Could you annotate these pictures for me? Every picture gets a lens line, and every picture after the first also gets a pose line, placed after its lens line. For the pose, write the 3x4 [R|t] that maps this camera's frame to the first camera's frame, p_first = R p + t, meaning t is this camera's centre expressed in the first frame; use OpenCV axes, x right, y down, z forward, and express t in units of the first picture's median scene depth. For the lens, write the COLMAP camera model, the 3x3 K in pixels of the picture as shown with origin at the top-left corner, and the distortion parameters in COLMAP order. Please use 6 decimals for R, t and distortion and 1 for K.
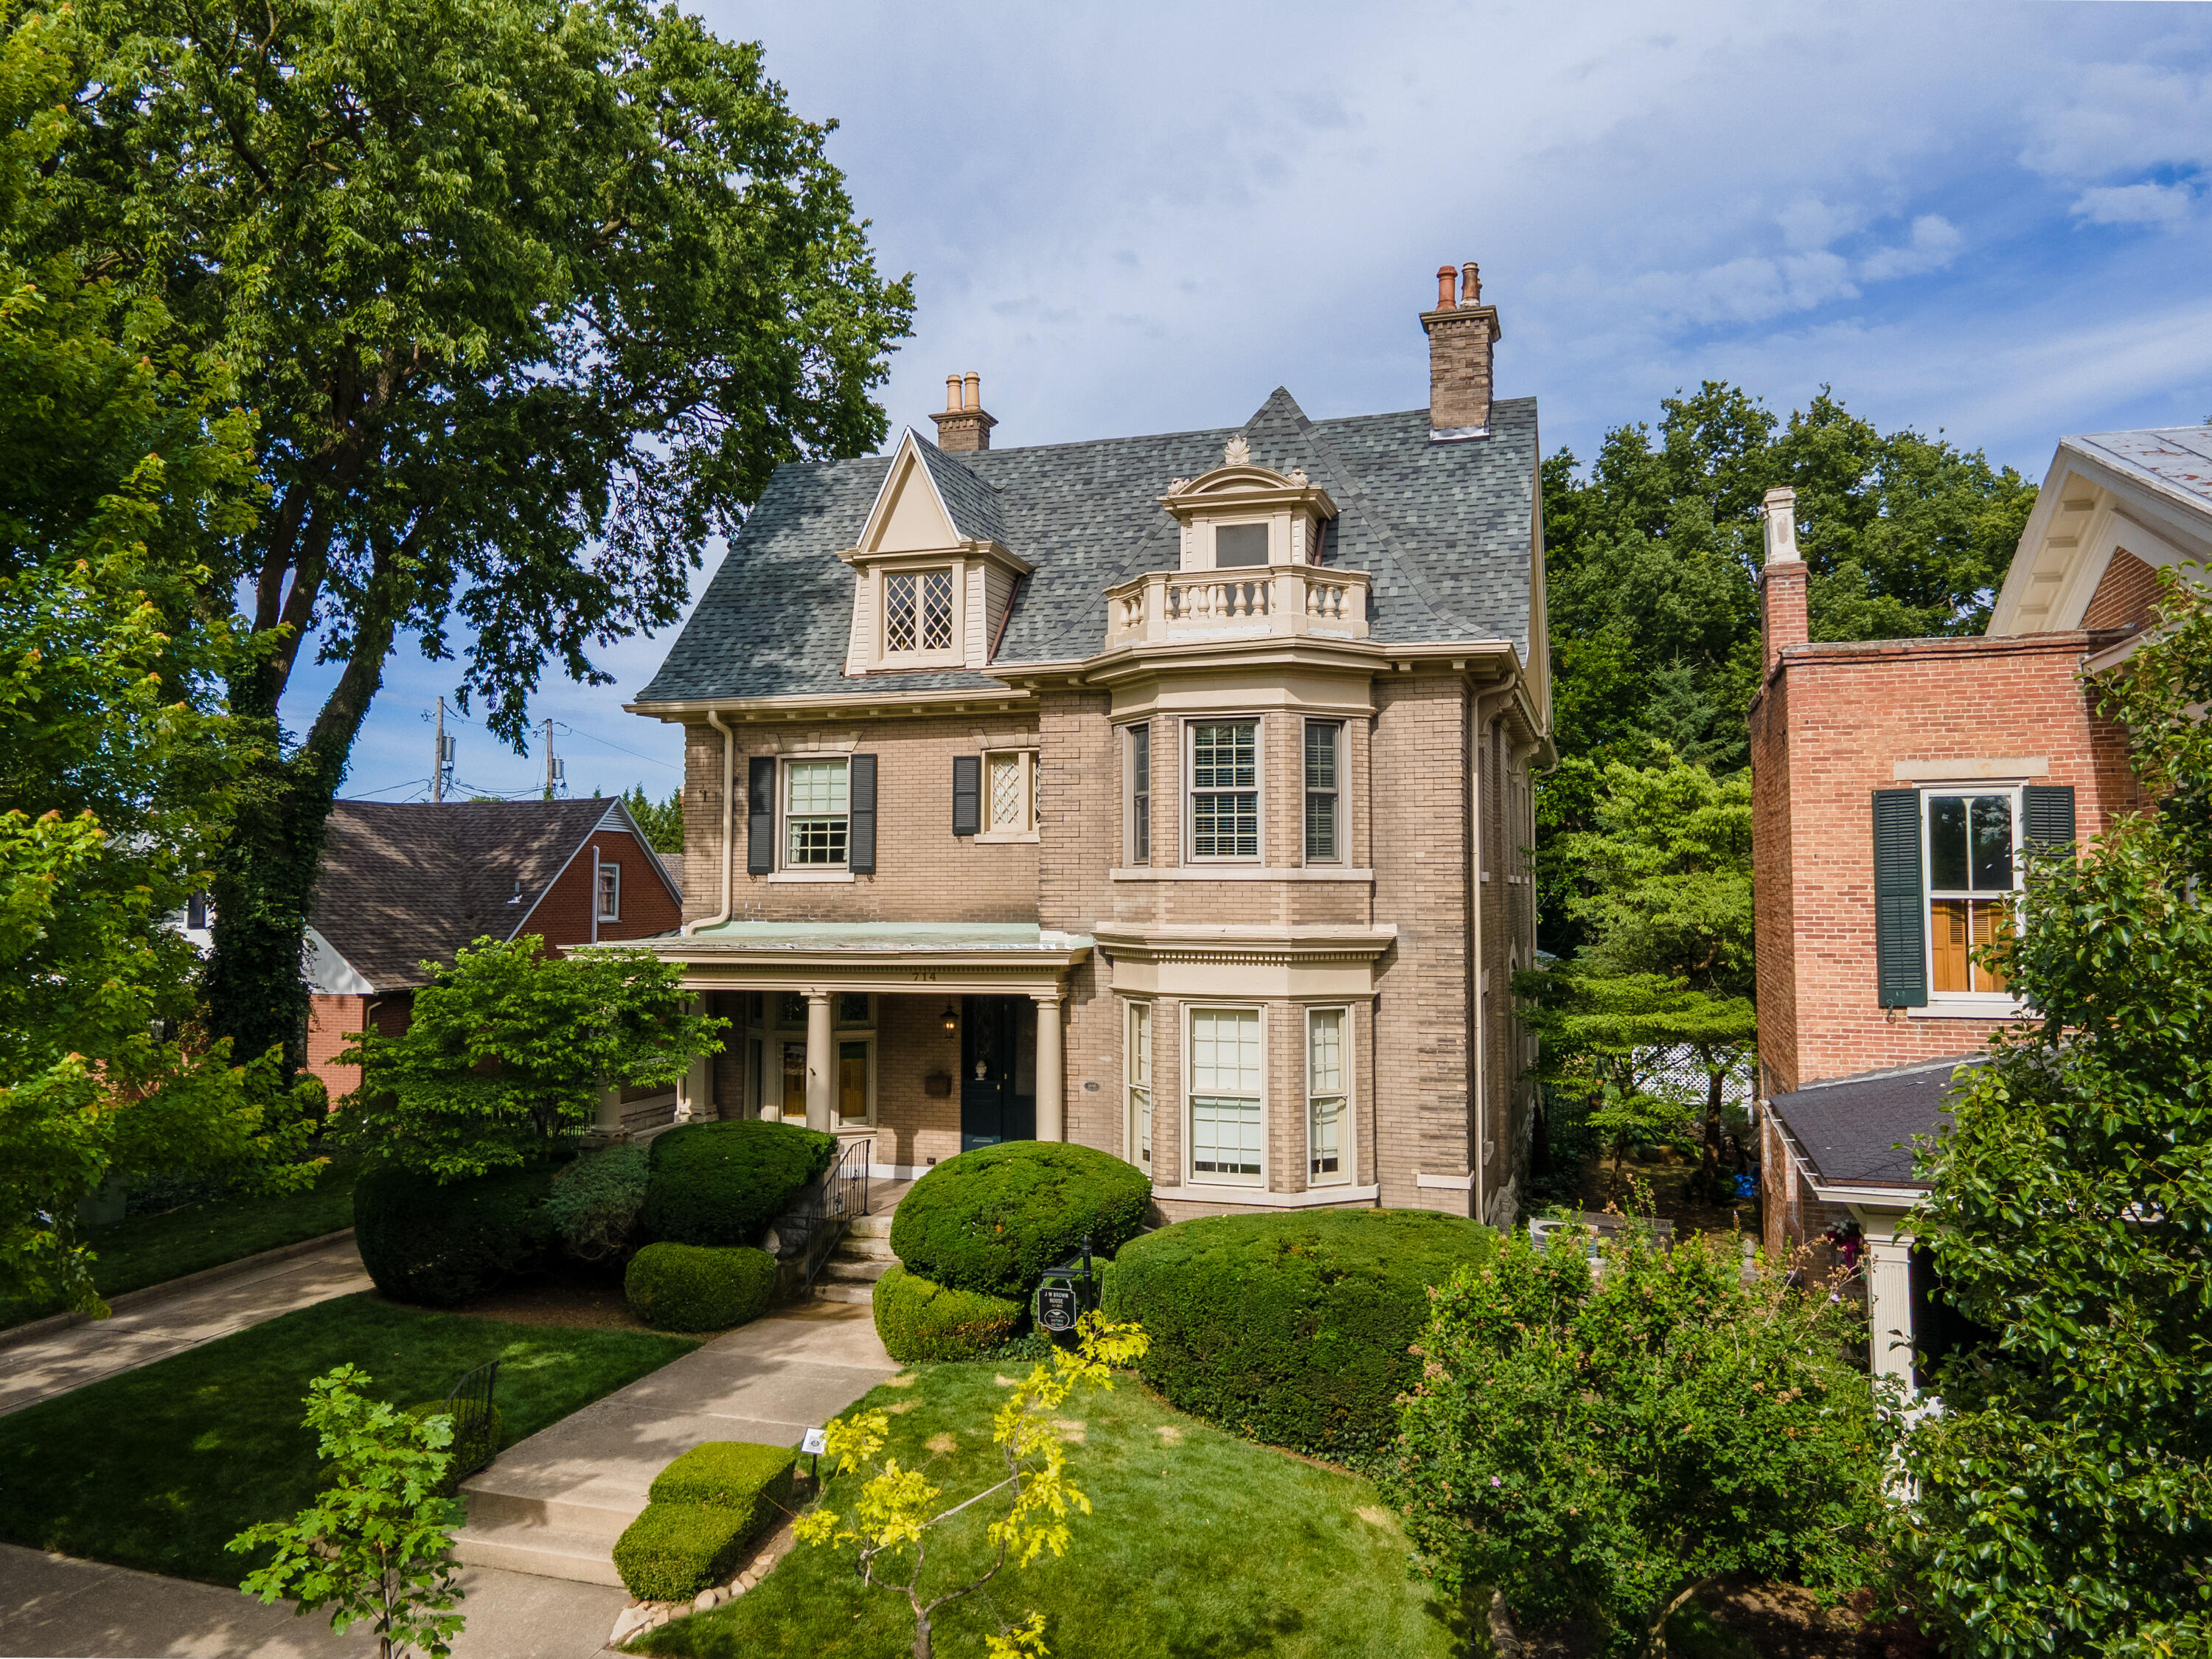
lens RADIAL K [[1607.4, 0, 1082.4], [0, 1607.4, 801.0], [0, 0, 1]] dist [0.035127, 0.020762]
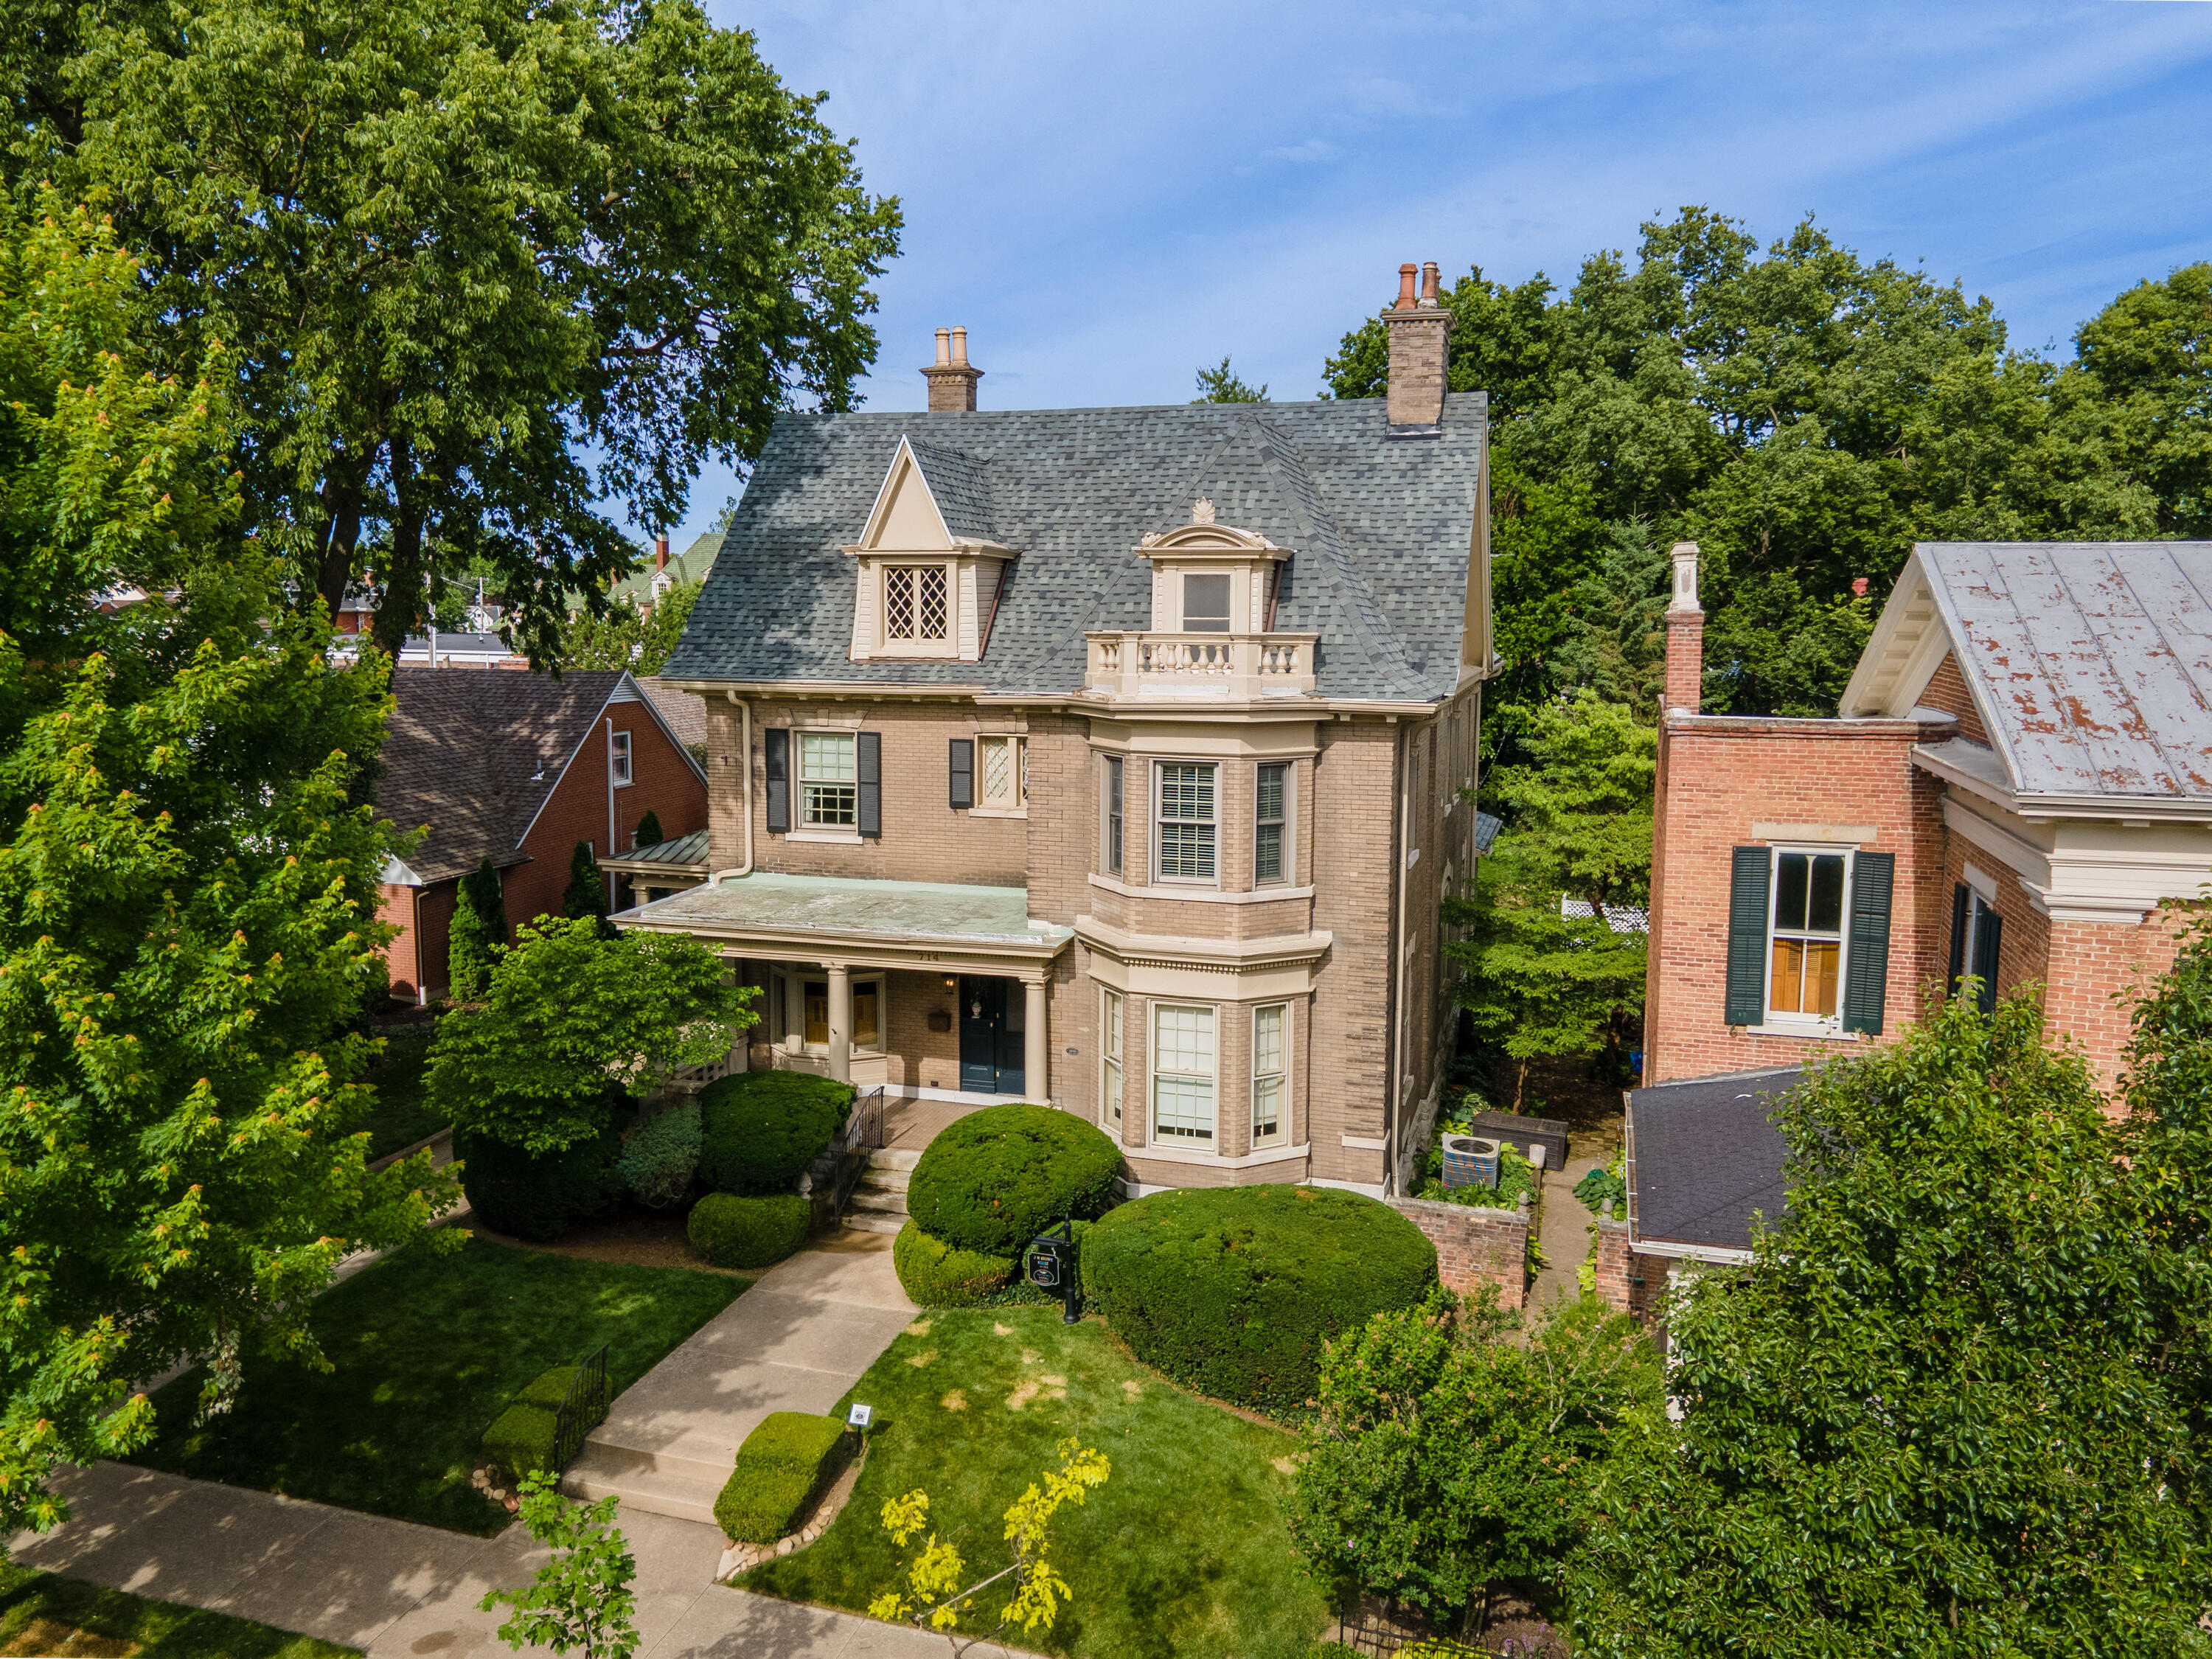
lens RADIAL K [[1607.4, 0, 1078.4], [0, 1607.4, 798.5], [0, 0, 1]] dist [0.035127, 0.020762]
pose [[0.999945, 0.001684, 0.010346, -0.002008], [-0.003487, 0.984231, 0.176853, -0.216297], [-0.009885, -0.176879, 0.984183, -0.130612]]
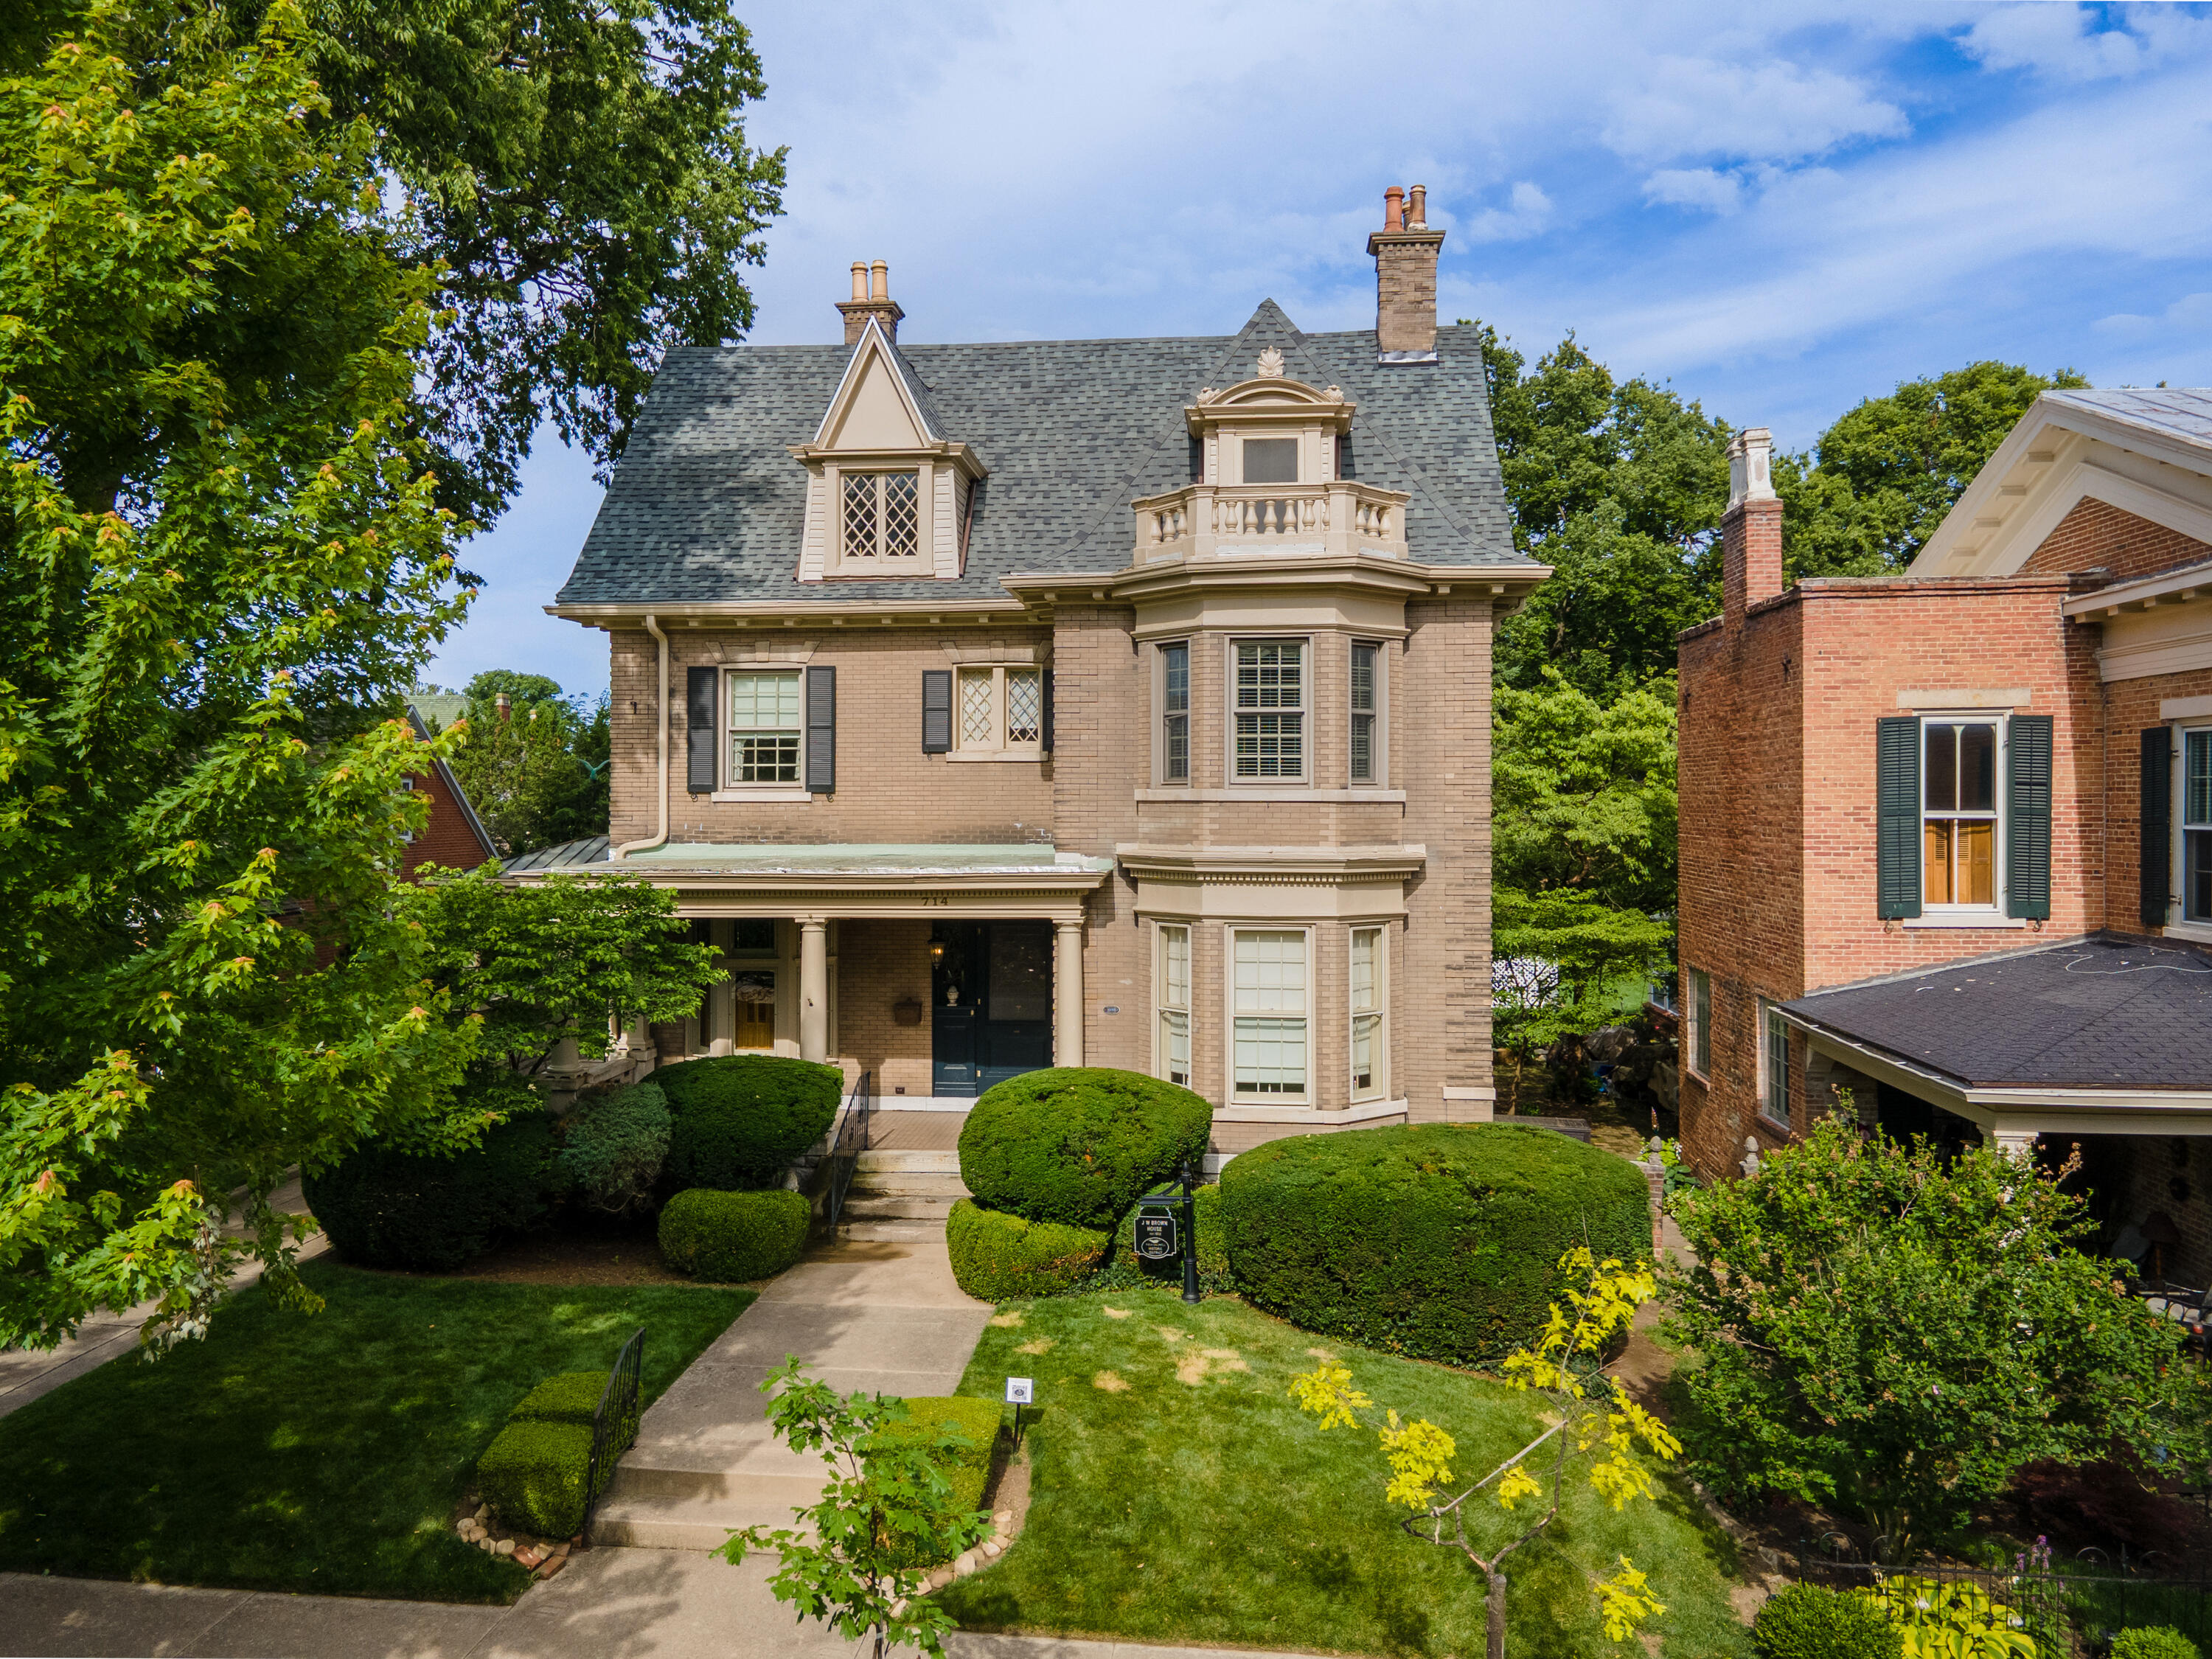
lens RADIAL K [[1607.4, 0, 1078.6], [0, 1607.4, 801.1], [0, 0, 1]] dist [0.035127, 0.020762]
pose [[0.977830, 0.000571, 0.209401, -0.220756], [-0.011589, 0.998611, 0.051392, -0.000292], [-0.209081, -0.052679, 0.976478, 0.054157]]
